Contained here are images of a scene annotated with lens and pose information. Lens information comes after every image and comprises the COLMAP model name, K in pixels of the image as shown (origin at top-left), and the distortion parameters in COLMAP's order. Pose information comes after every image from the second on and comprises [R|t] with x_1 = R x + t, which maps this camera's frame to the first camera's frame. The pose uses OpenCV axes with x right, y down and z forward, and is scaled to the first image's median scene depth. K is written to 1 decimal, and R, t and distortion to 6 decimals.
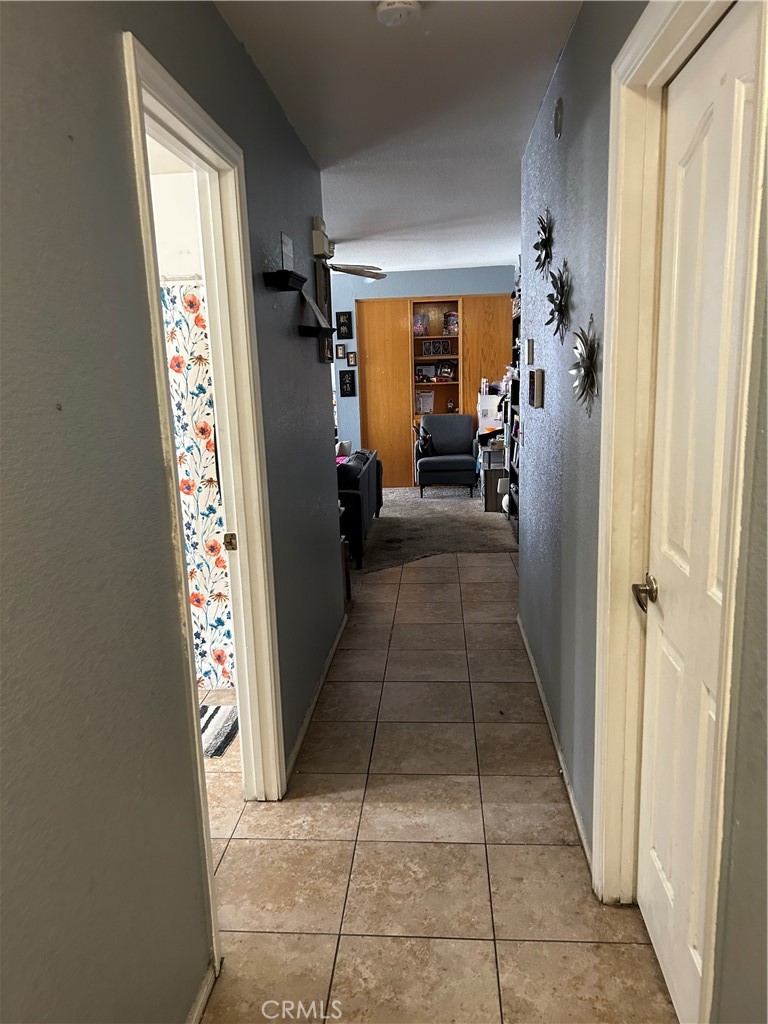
lens RADIAL K [[772.9, 0, 385.7], [0, 772.9, 532.7], [0, 0, 1]] dist [0.060720, -0.051469]
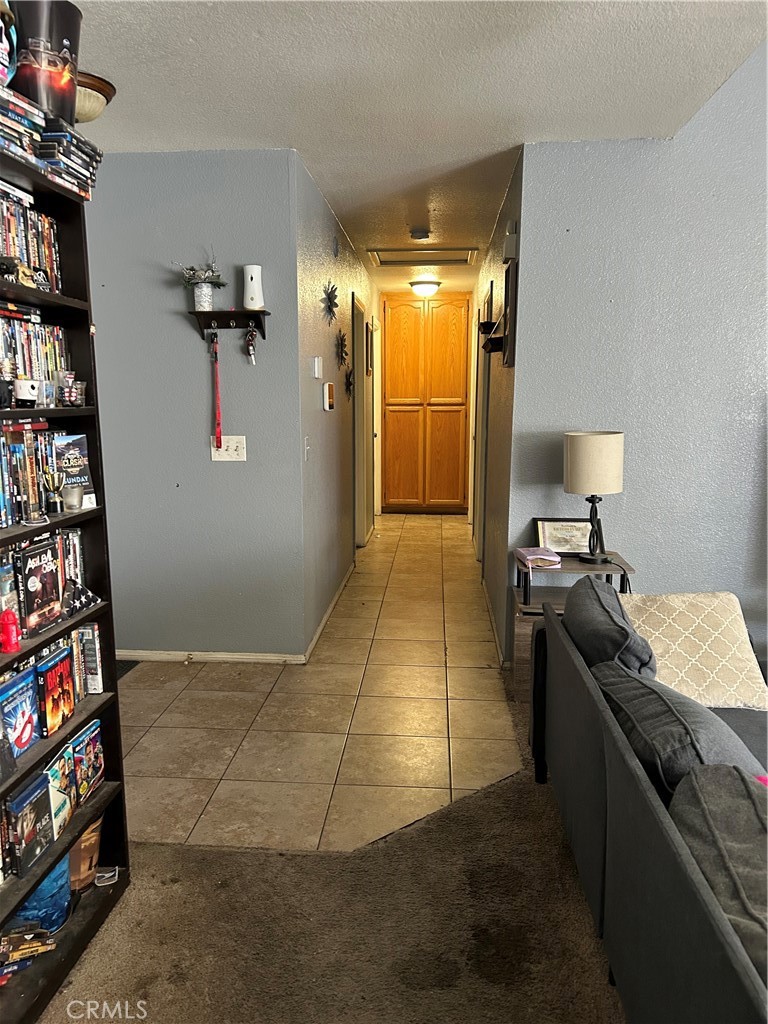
lens RADIAL K [[774.0, 0, 384.0], [0, 774.0, 512.0], [0, 0, 1]] dist [0.059590, -0.052579]
pose [[-0.999571, 0.028492, 0.006786, 0.062648], [0.029036, 0.933559, 0.357246, -0.327621], [0.003844, 0.357290, -0.933986, 1.596693]]
